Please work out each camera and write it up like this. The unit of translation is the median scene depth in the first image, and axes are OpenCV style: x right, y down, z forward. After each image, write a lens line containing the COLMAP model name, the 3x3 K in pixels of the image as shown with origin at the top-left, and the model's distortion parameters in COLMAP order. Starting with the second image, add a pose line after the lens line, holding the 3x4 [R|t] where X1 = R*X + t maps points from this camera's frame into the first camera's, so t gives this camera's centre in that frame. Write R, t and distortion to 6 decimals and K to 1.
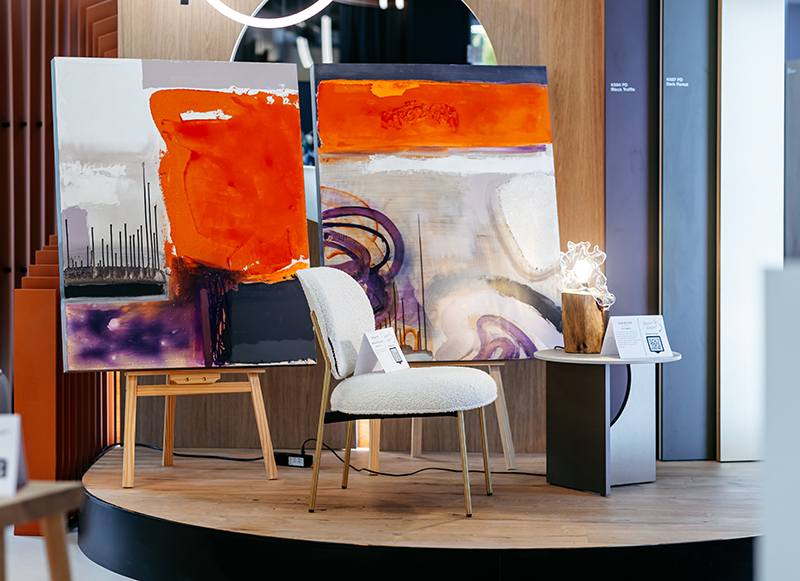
lens RADIAL K [[2003.8, 0, 400.1], [0, 2003.8, 286.7], [0, 0, 1]] dist [0.077170, 0.000000]
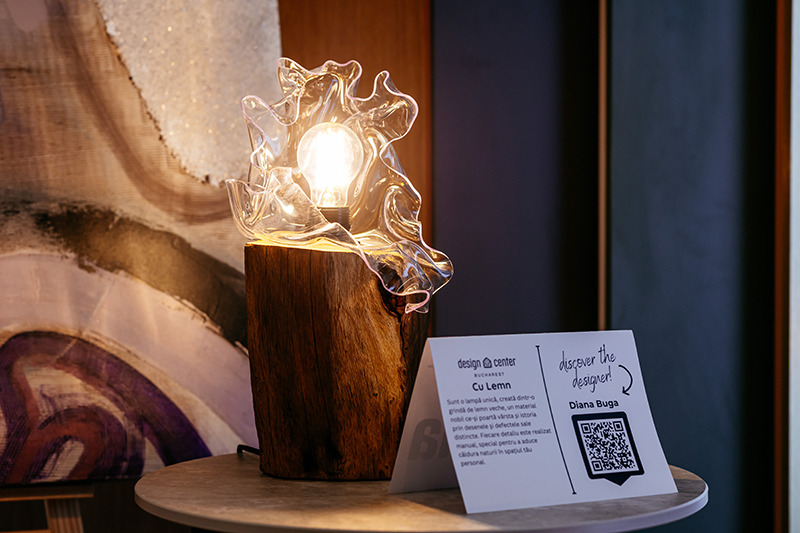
lens RADIAL K [[1970.6, 0, 400.4], [0, 1970.6, 267.6], [0, 0, 1]] dist [-0.113250, 0.000000]
pose [[0.998546, -0.006143, 0.053553, 0.084281], [0.006842, 0.999894, -0.012875, 0.008929], [-0.053469, 0.013222, 0.998482, 0.721073]]
